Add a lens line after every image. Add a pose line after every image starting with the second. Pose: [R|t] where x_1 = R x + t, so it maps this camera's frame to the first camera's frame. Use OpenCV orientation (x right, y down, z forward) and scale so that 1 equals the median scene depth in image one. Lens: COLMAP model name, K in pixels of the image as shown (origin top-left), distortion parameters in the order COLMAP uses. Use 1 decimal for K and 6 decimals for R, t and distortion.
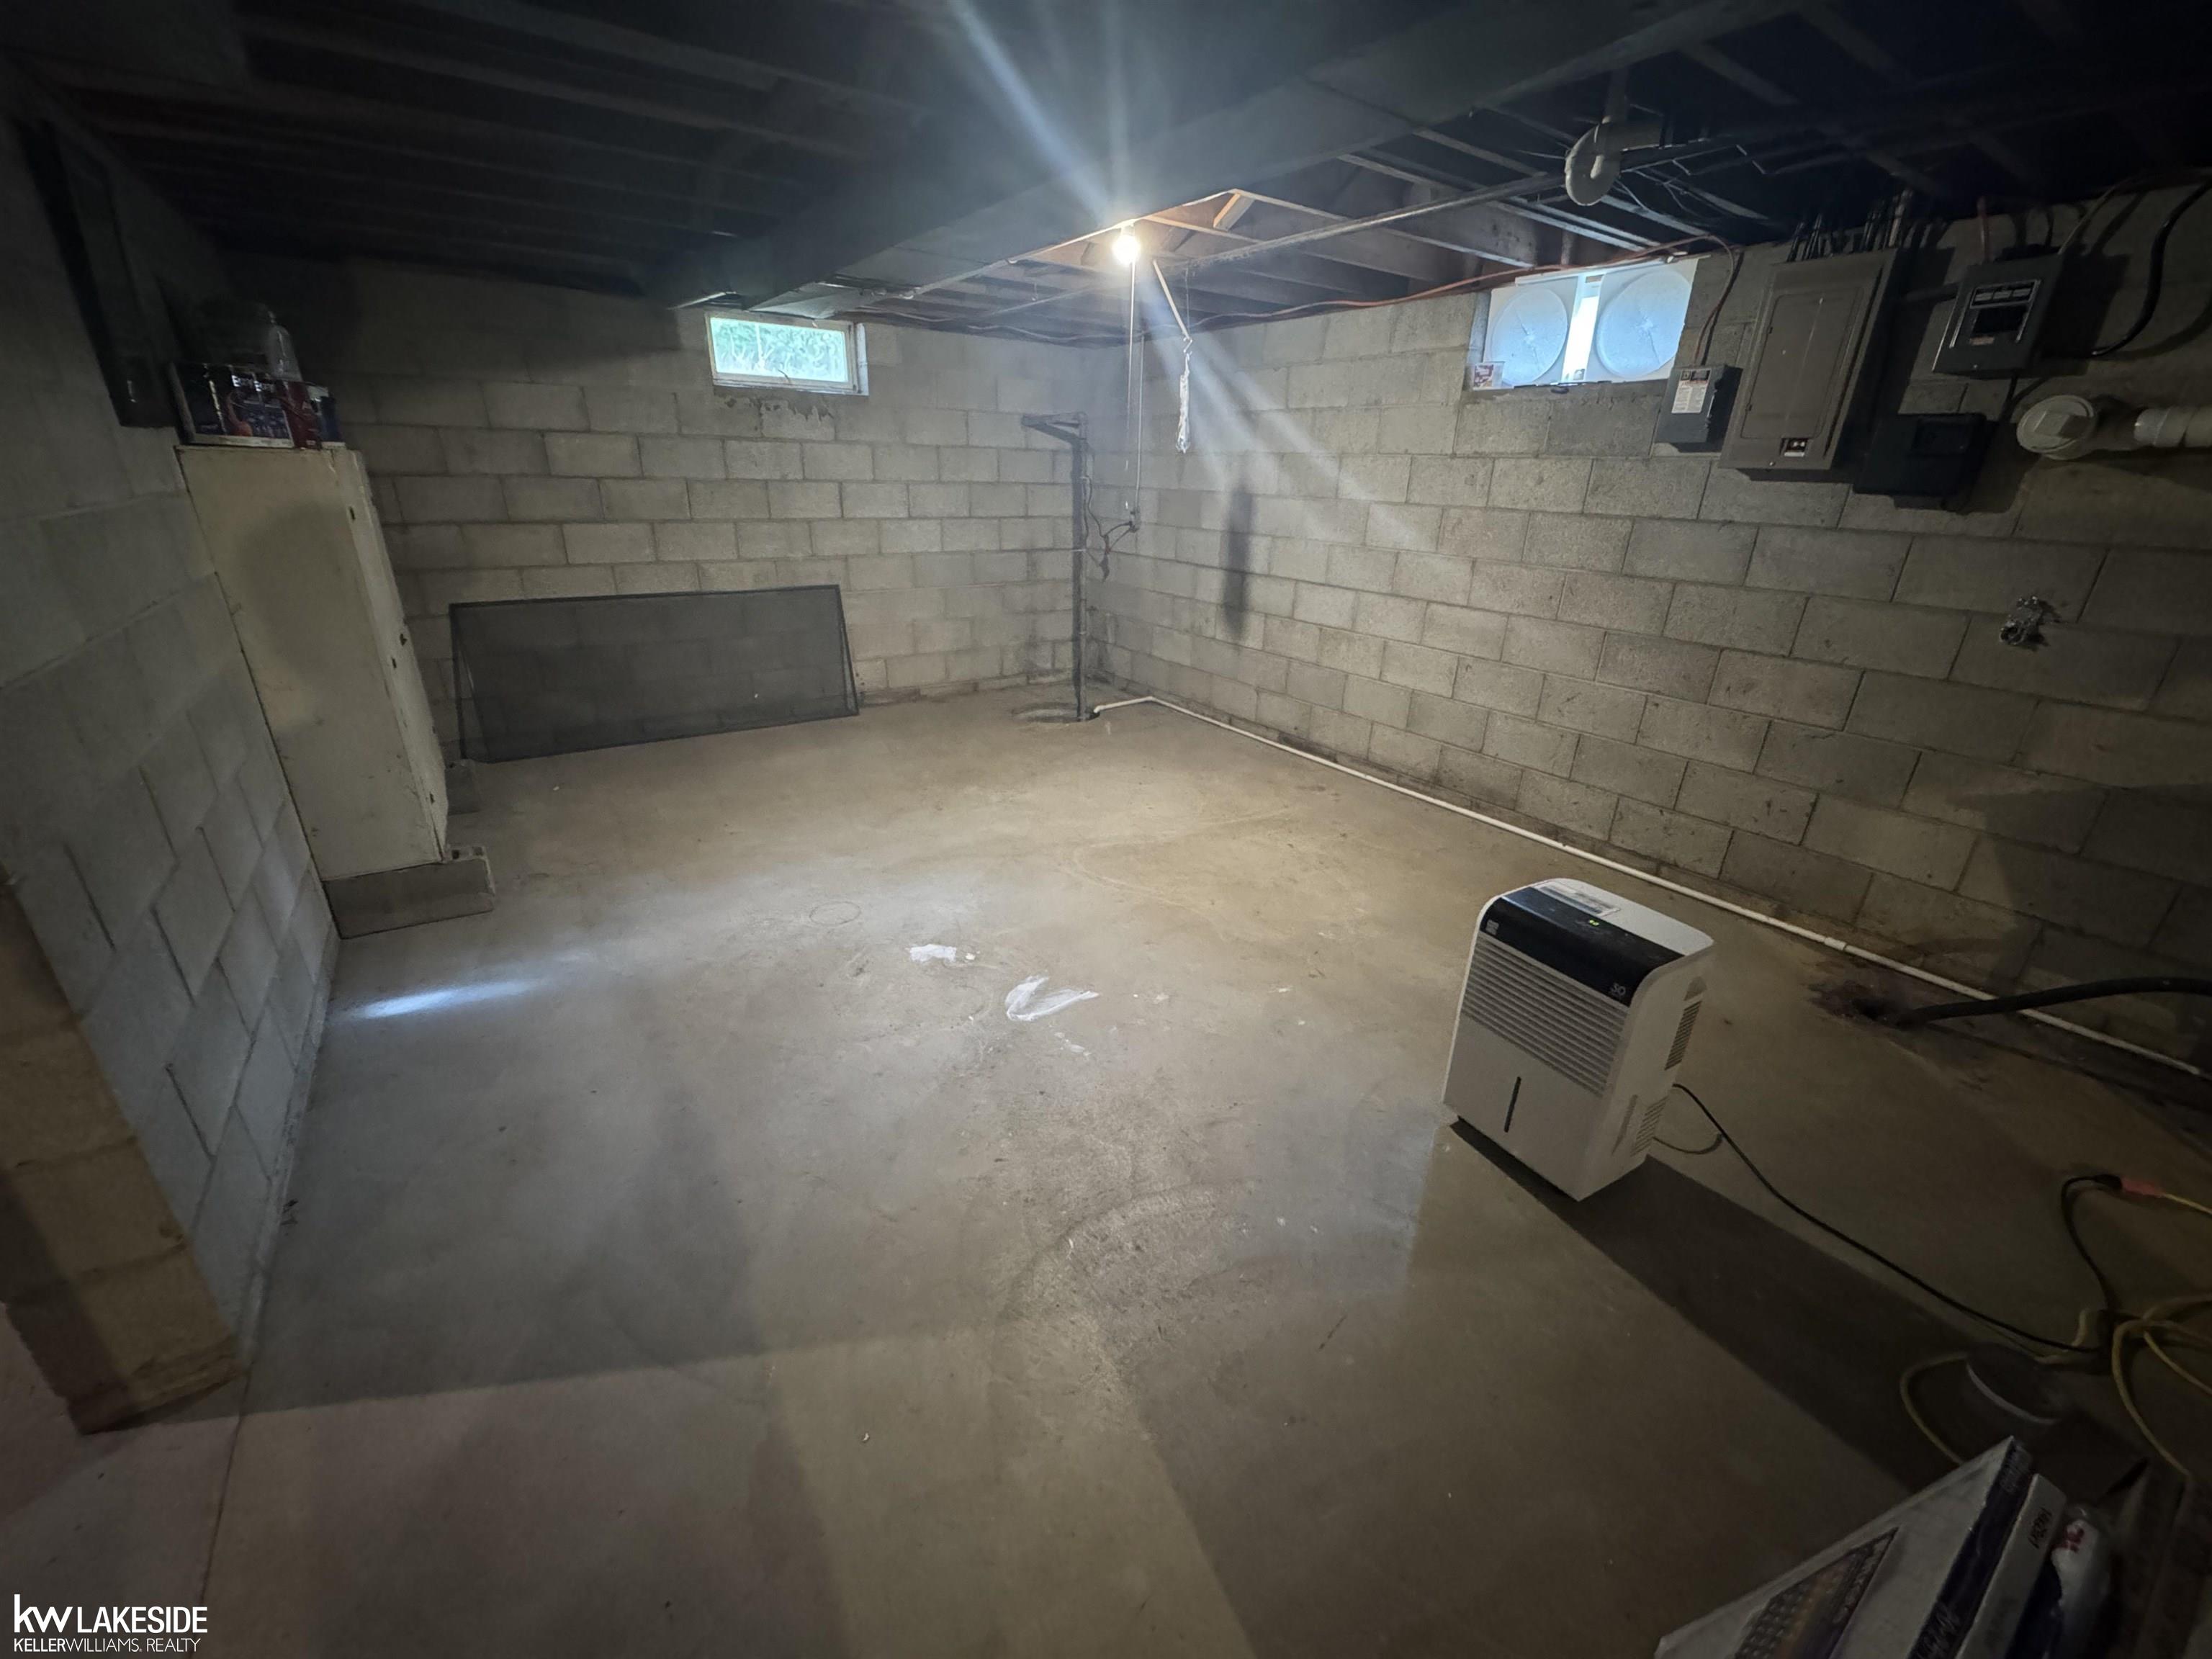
lens RADIAL K [[879.3, 0, 1106.9], [0, 879.3, 827.9], [0, 0, 1]] dist [-0.001072, -0.000056]
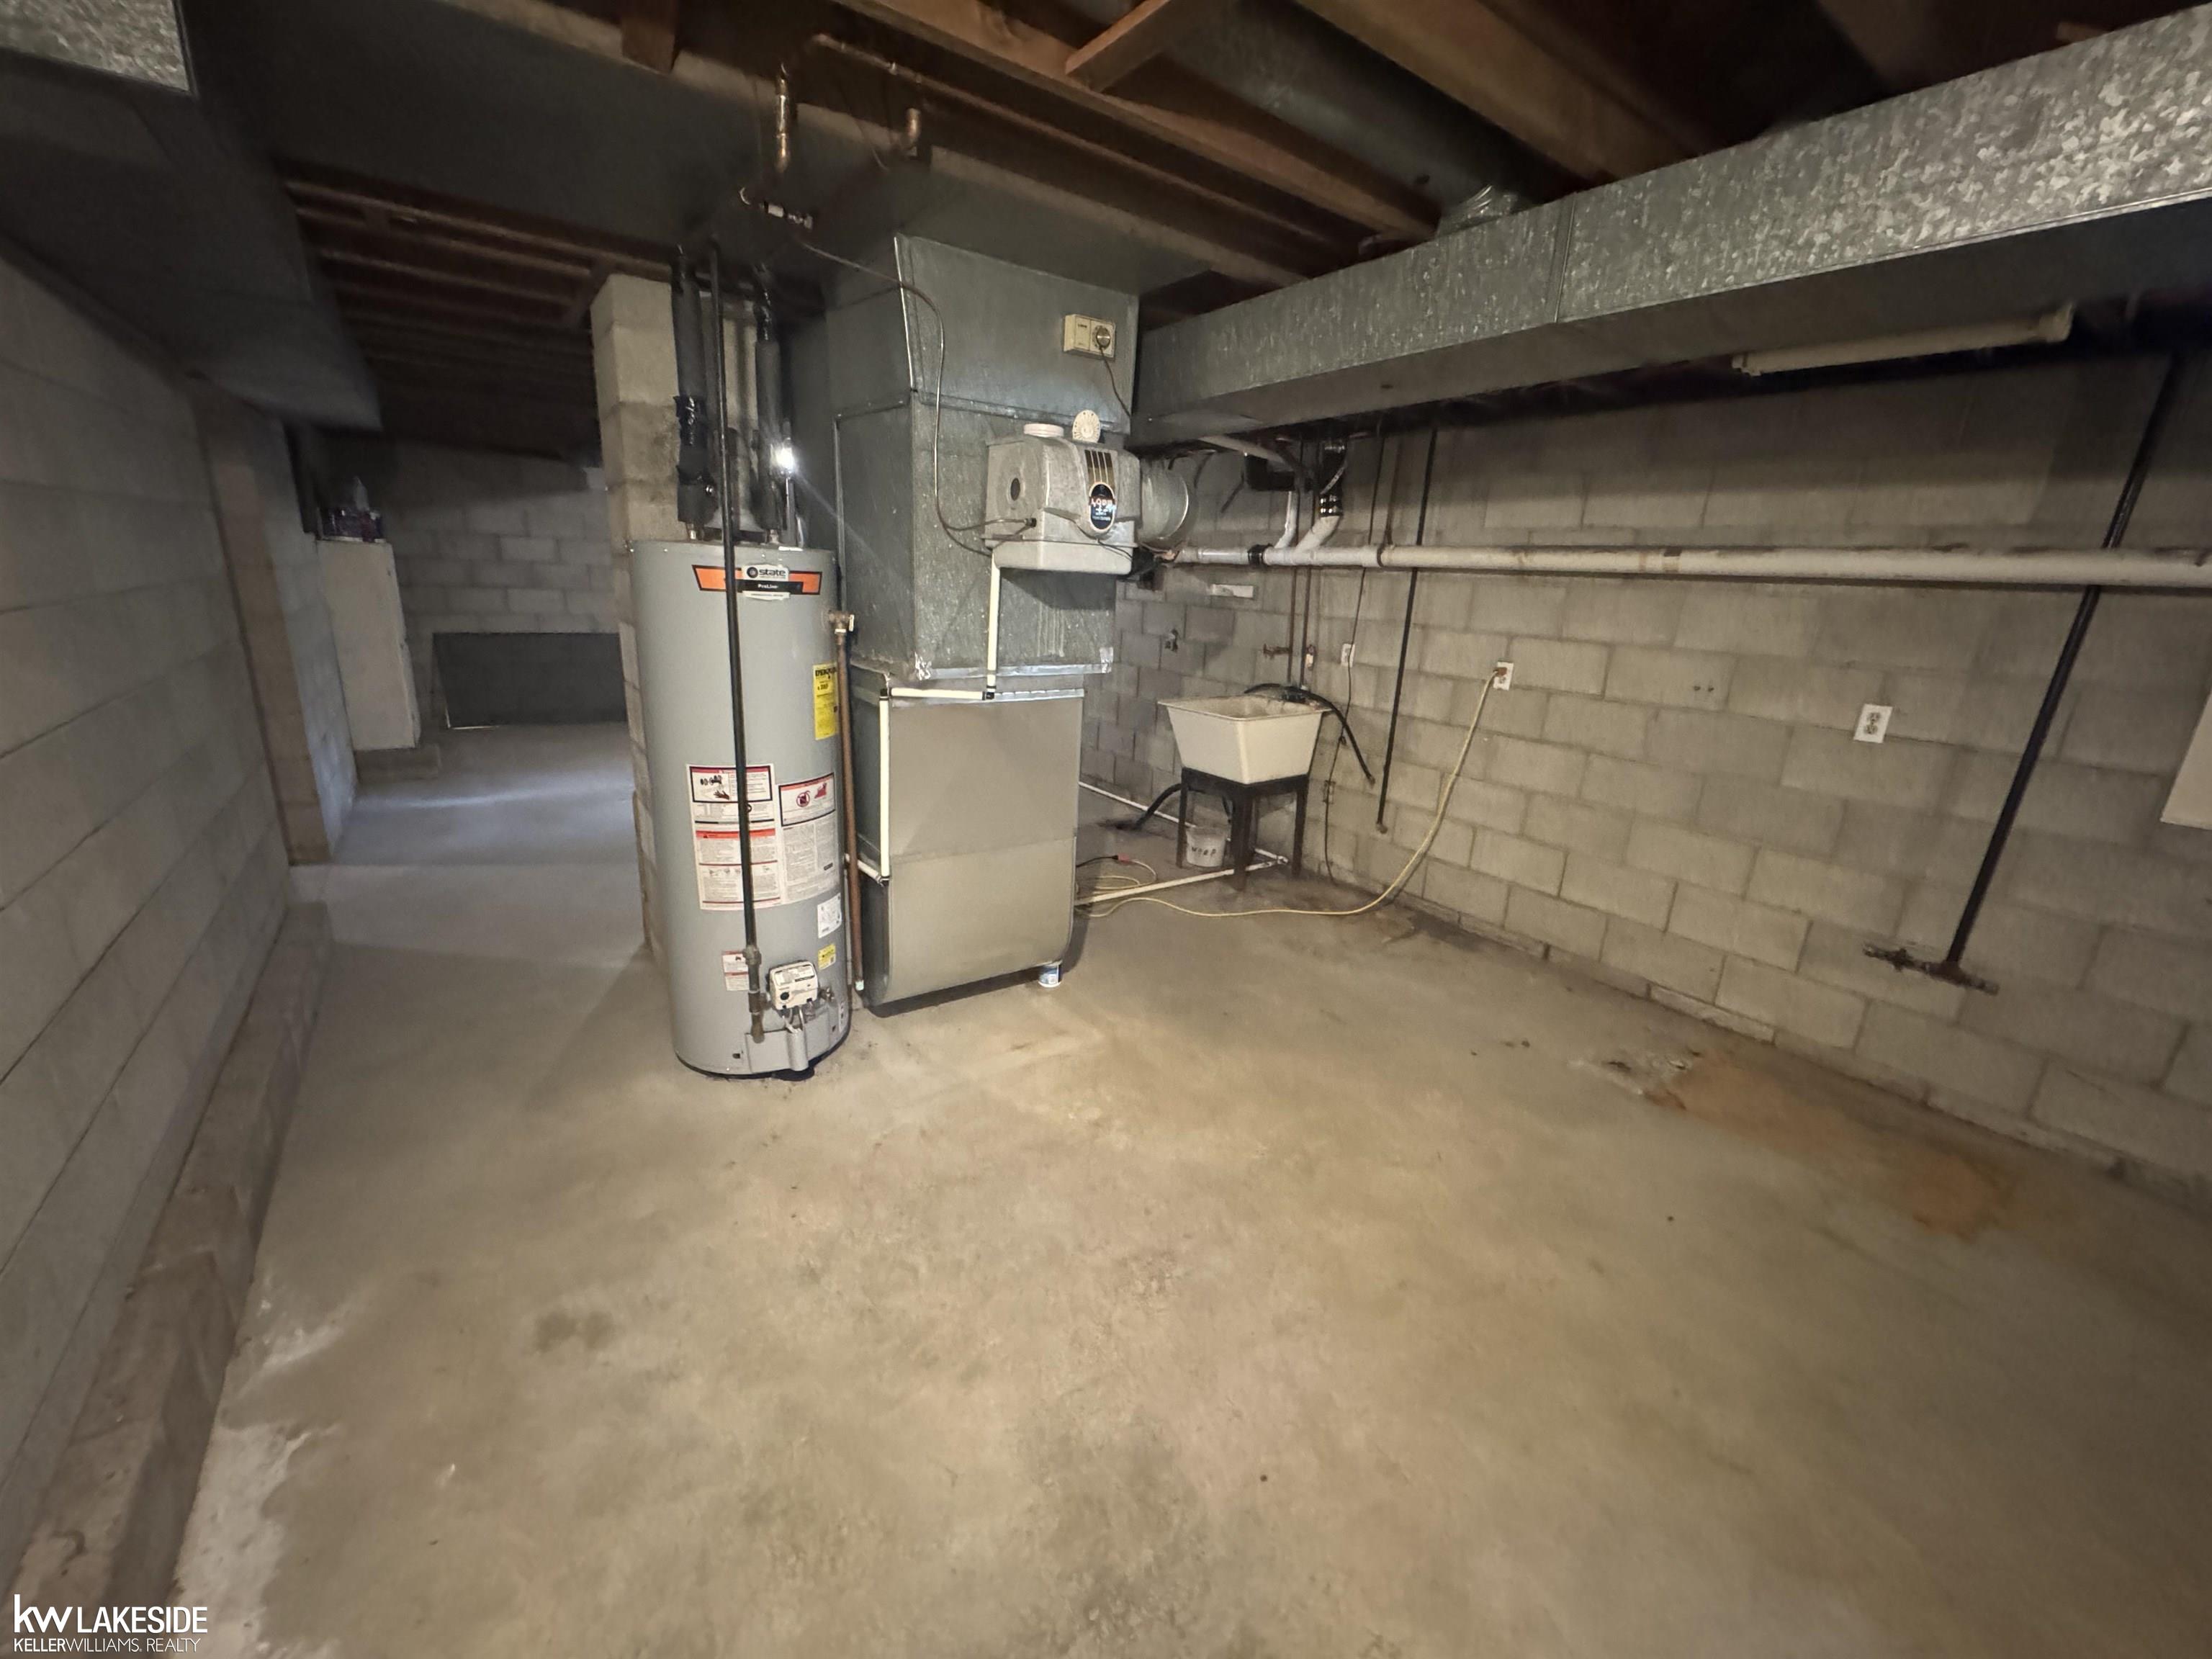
lens RADIAL K [[879.3, 0, 1103.9], [0, 879.3, 829.5], [0, 0, 1]] dist [-0.001072, -0.000056]
pose [[0.999661, 0.018568, 0.018277, 0.560028], [-0.016533, 0.994250, -0.105796, 0.303922], [-0.020136, 0.105458, 0.994220, -0.720933]]
